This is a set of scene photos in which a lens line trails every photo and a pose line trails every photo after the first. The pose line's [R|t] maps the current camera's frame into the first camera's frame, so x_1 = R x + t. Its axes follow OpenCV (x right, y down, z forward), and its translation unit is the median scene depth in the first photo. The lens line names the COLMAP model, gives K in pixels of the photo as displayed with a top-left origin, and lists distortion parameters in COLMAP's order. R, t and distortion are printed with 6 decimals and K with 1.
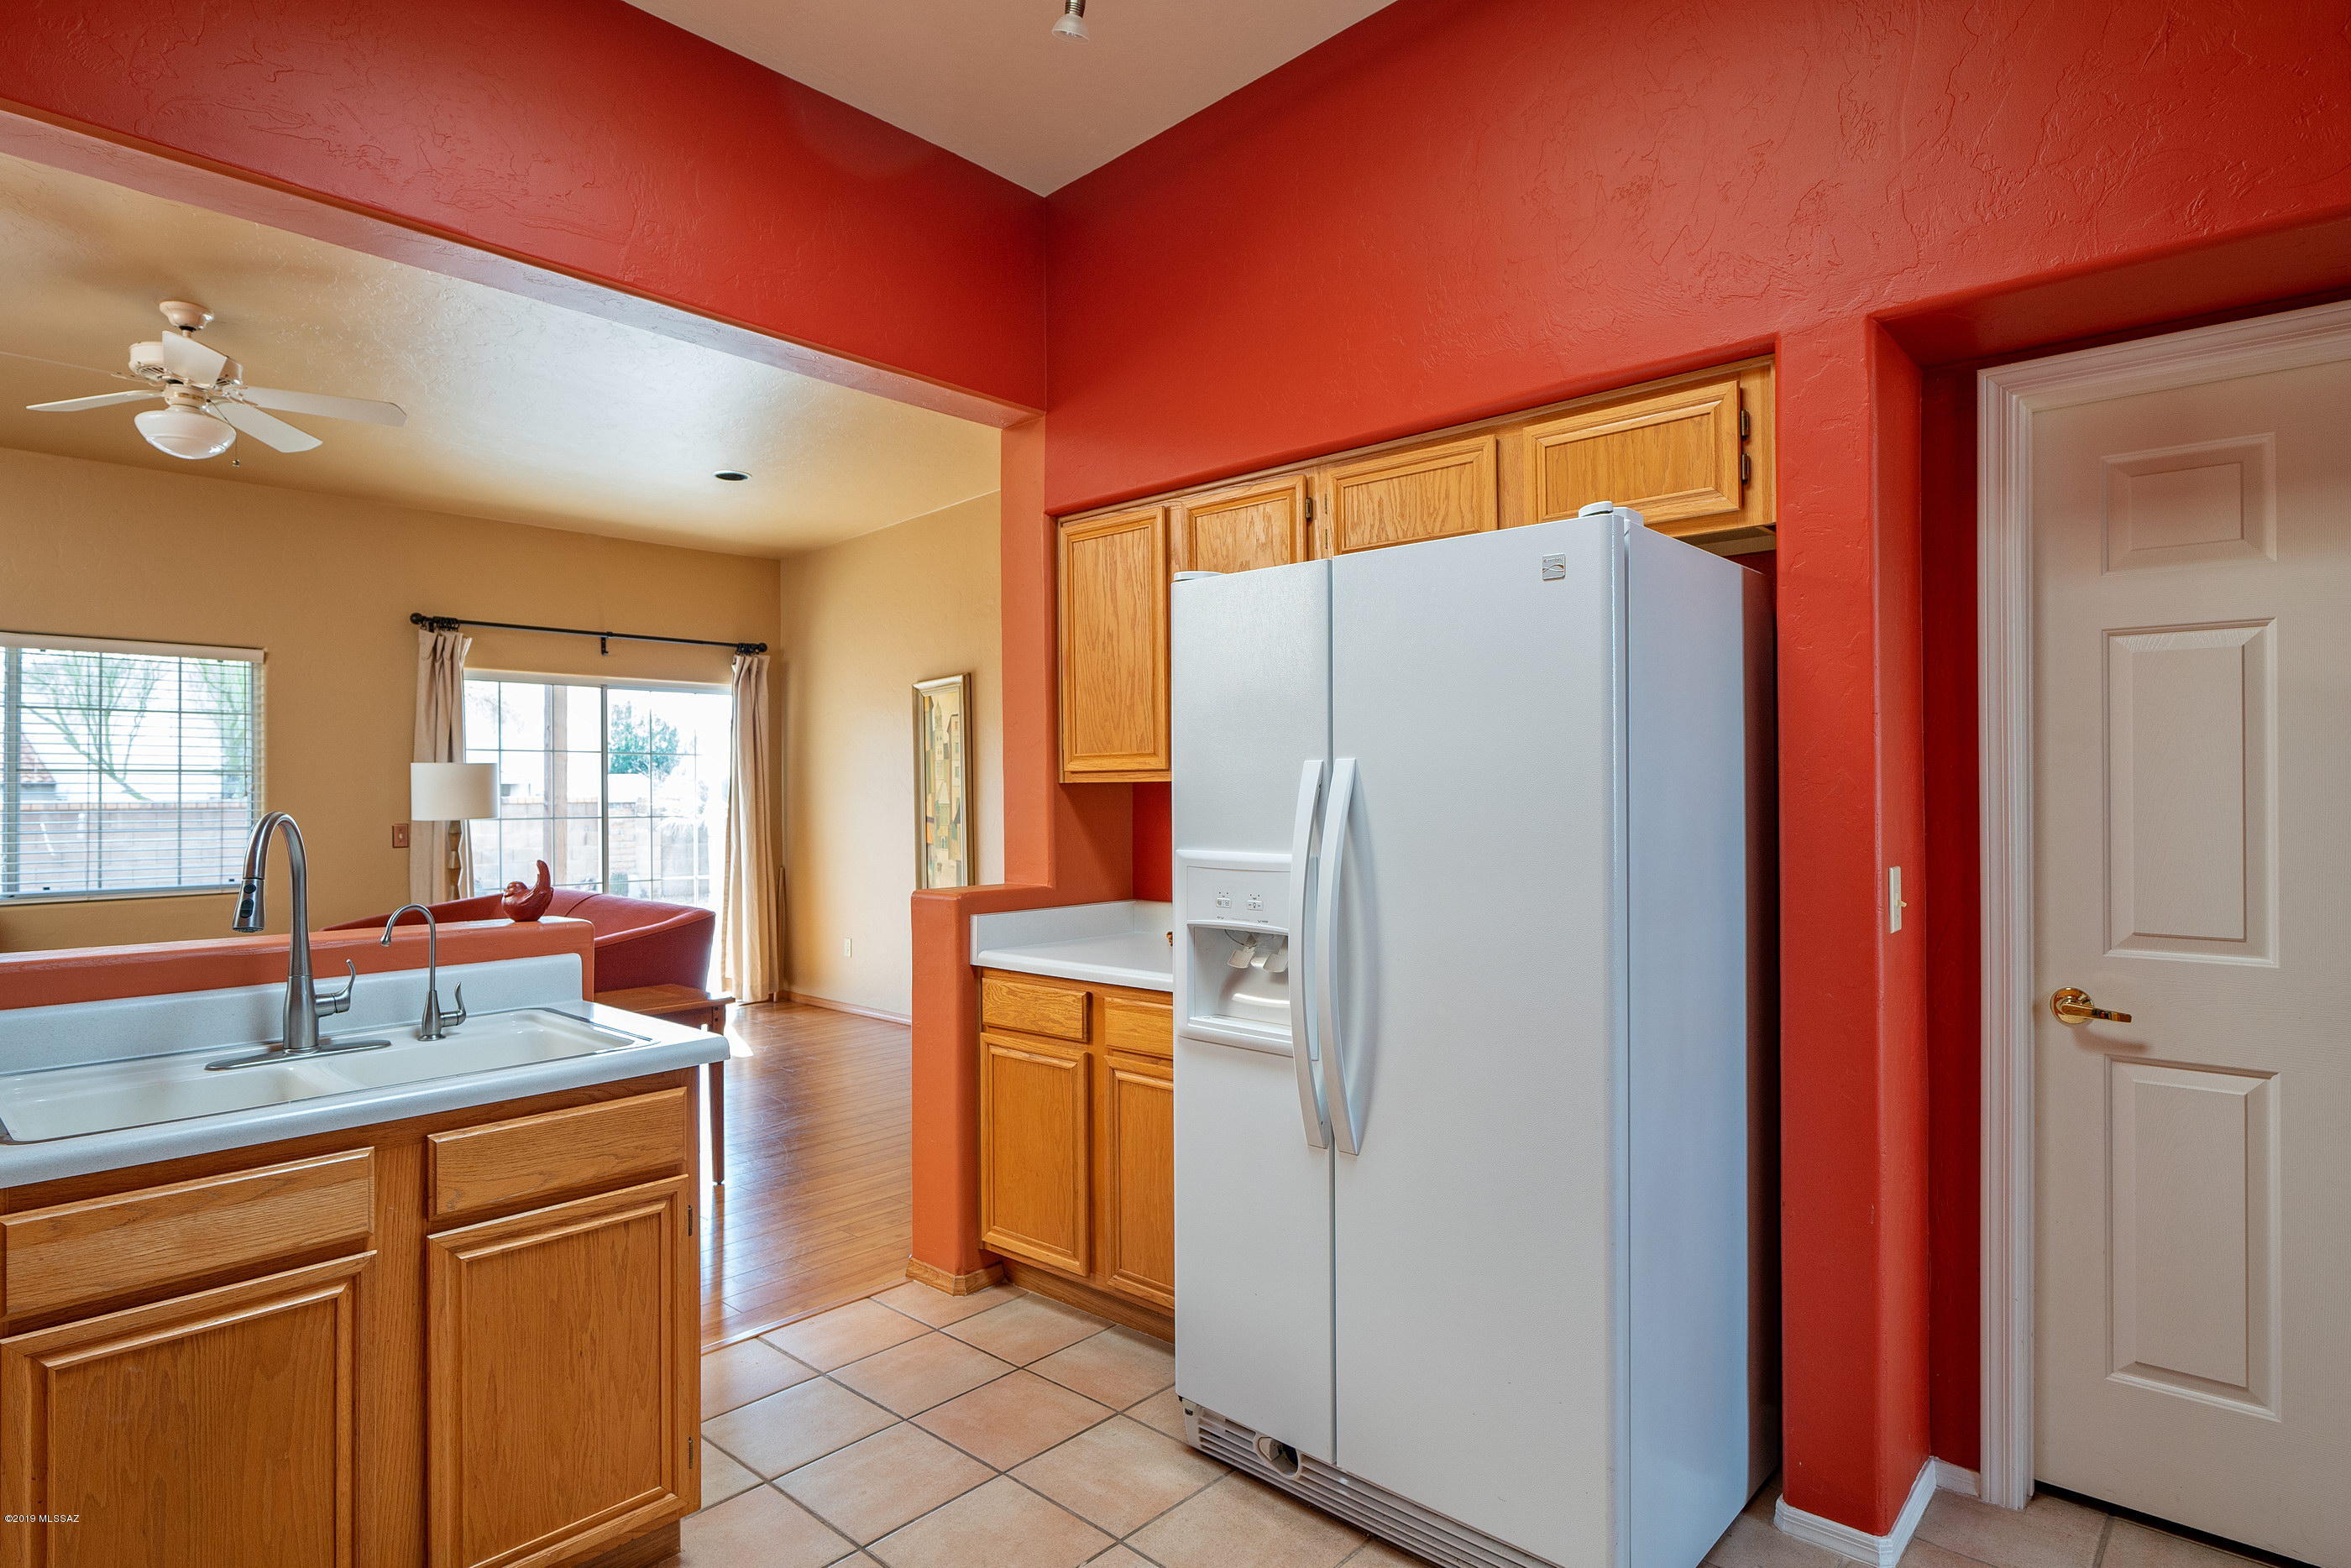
lens RADIAL K [[1244.0, 0, 1175.5], [0, 1244.0, 784.0], [0, 0, 1]] dist [-0.004633, 0.000138]
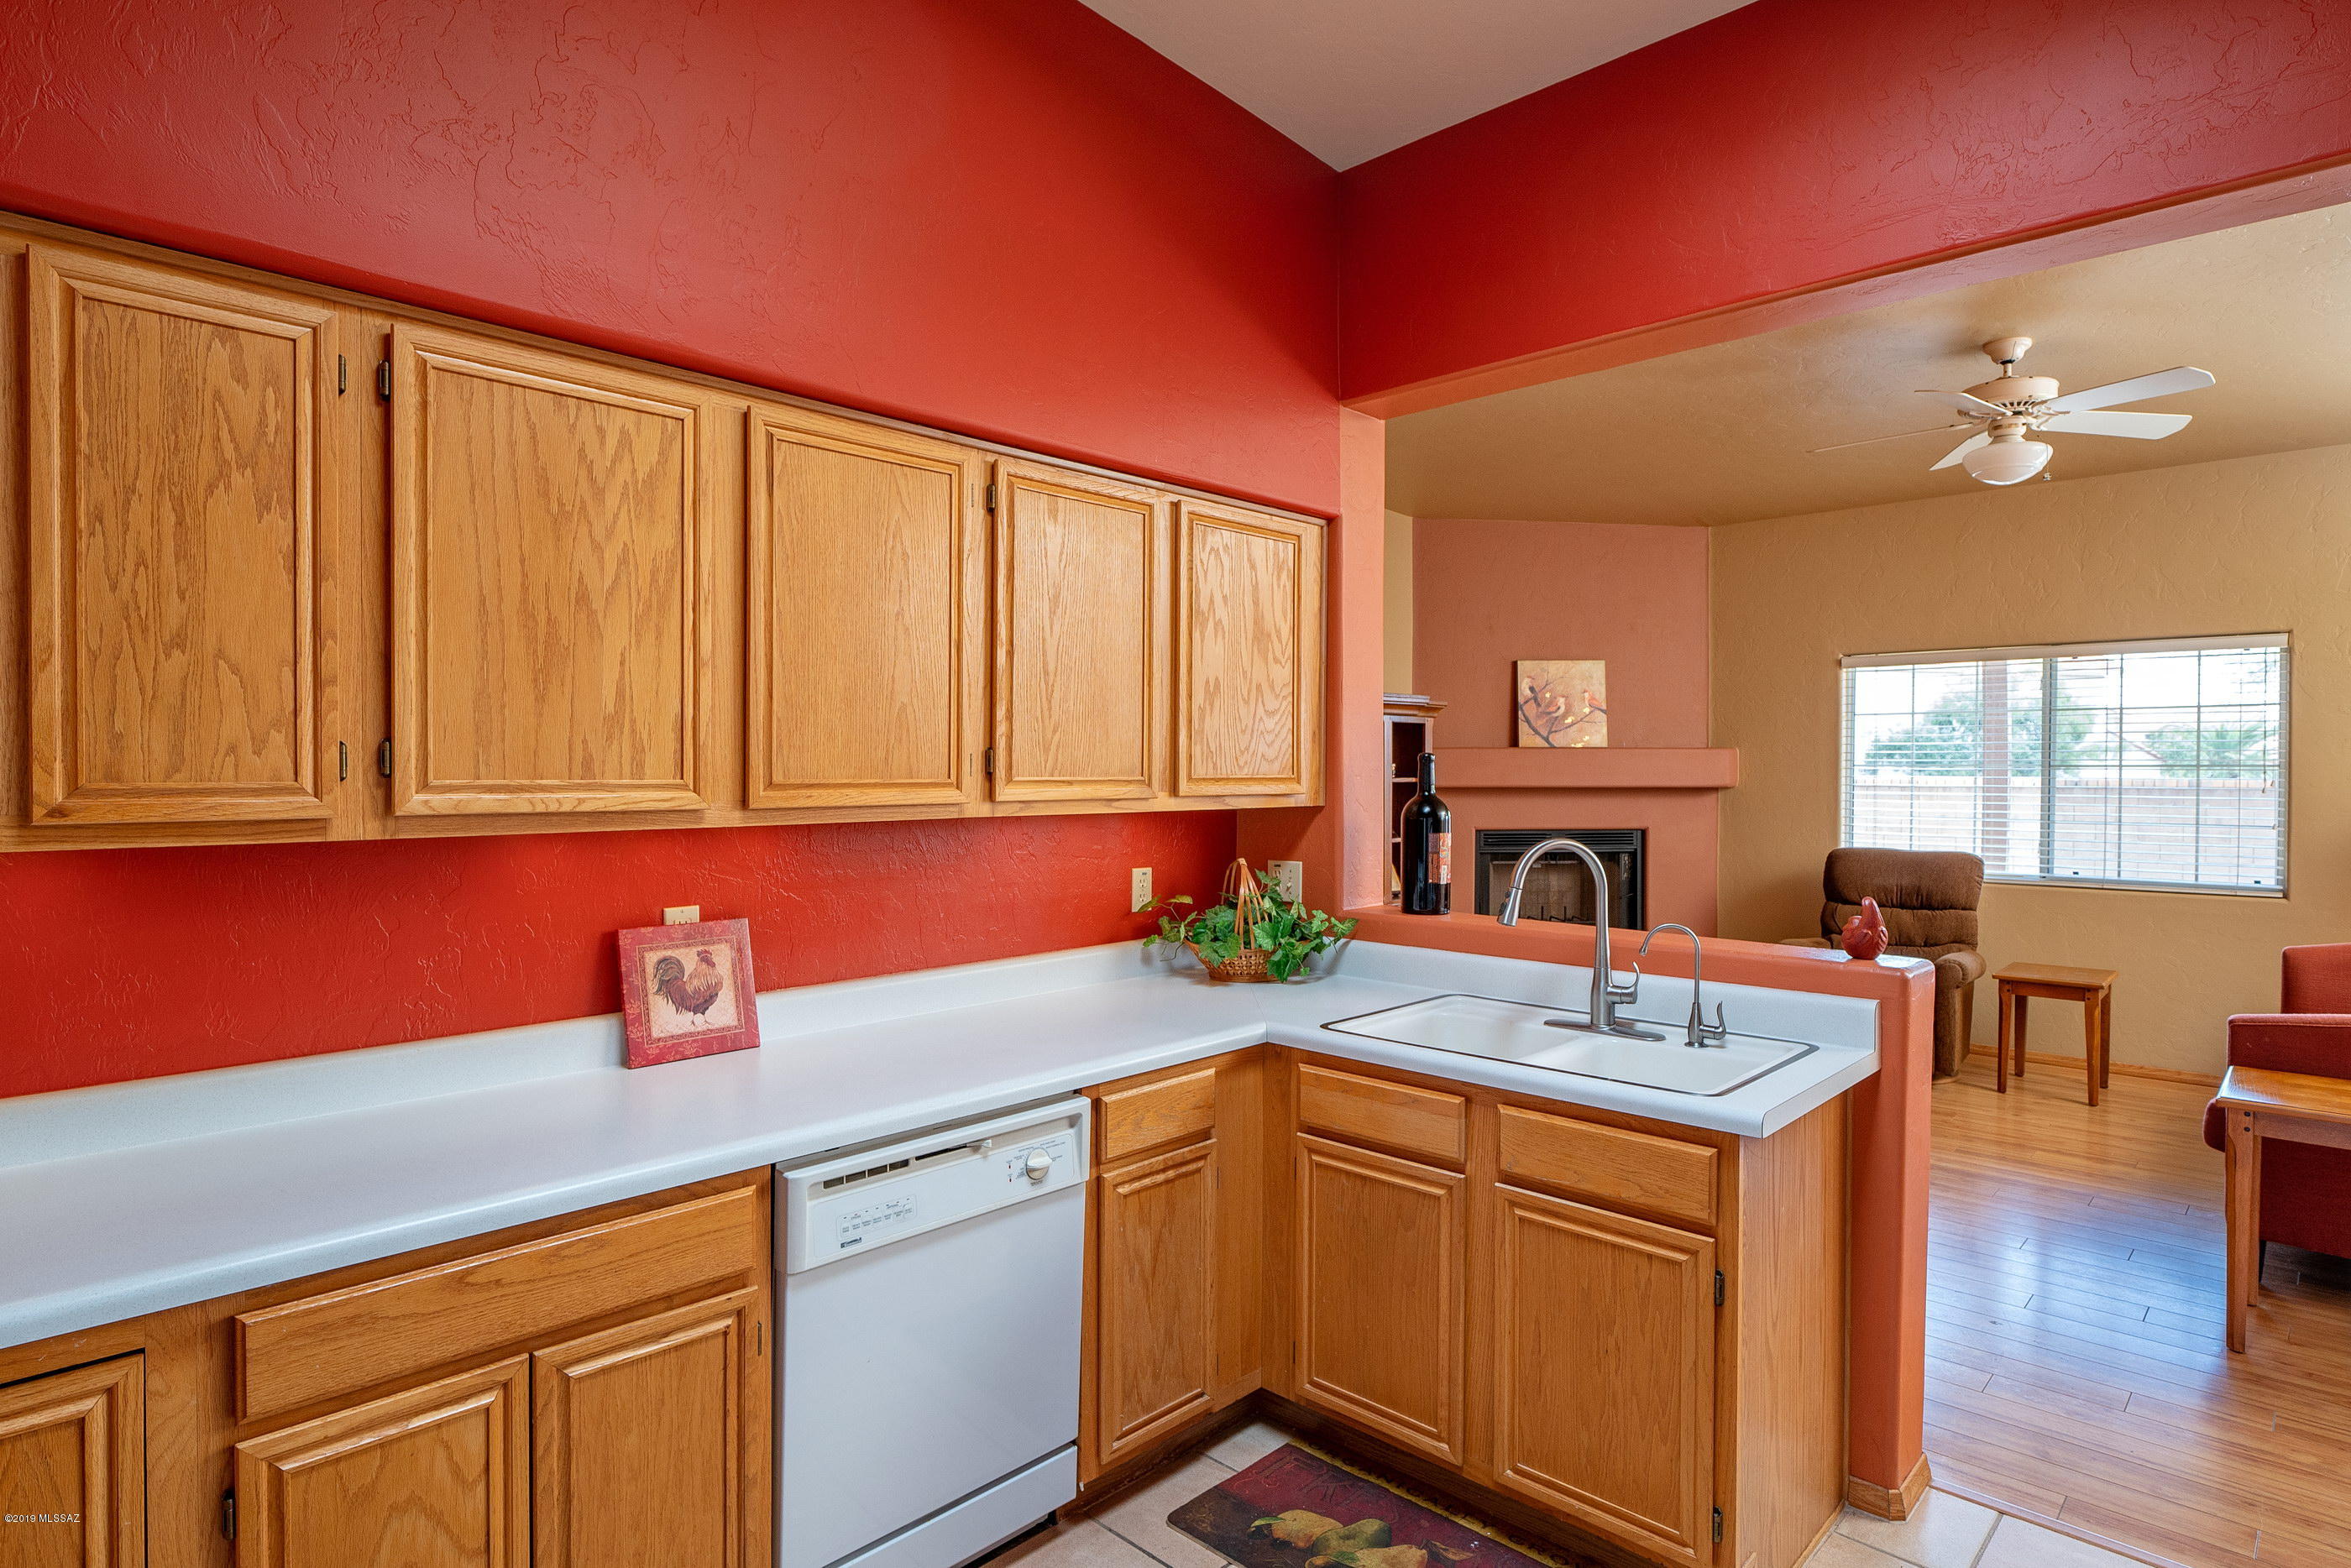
lens RADIAL K [[1244.0, 0, 1175.5], [0, 1244.0, 784.0], [0, 0, 1]] dist [-0.004633, 0.000138]
pose [[-0.034558, 0.021583, -0.999170, 0.587099], [0.006047, 0.999753, 0.021387, -0.062899], [0.999384, -0.005303, -0.034680, 0.631558]]
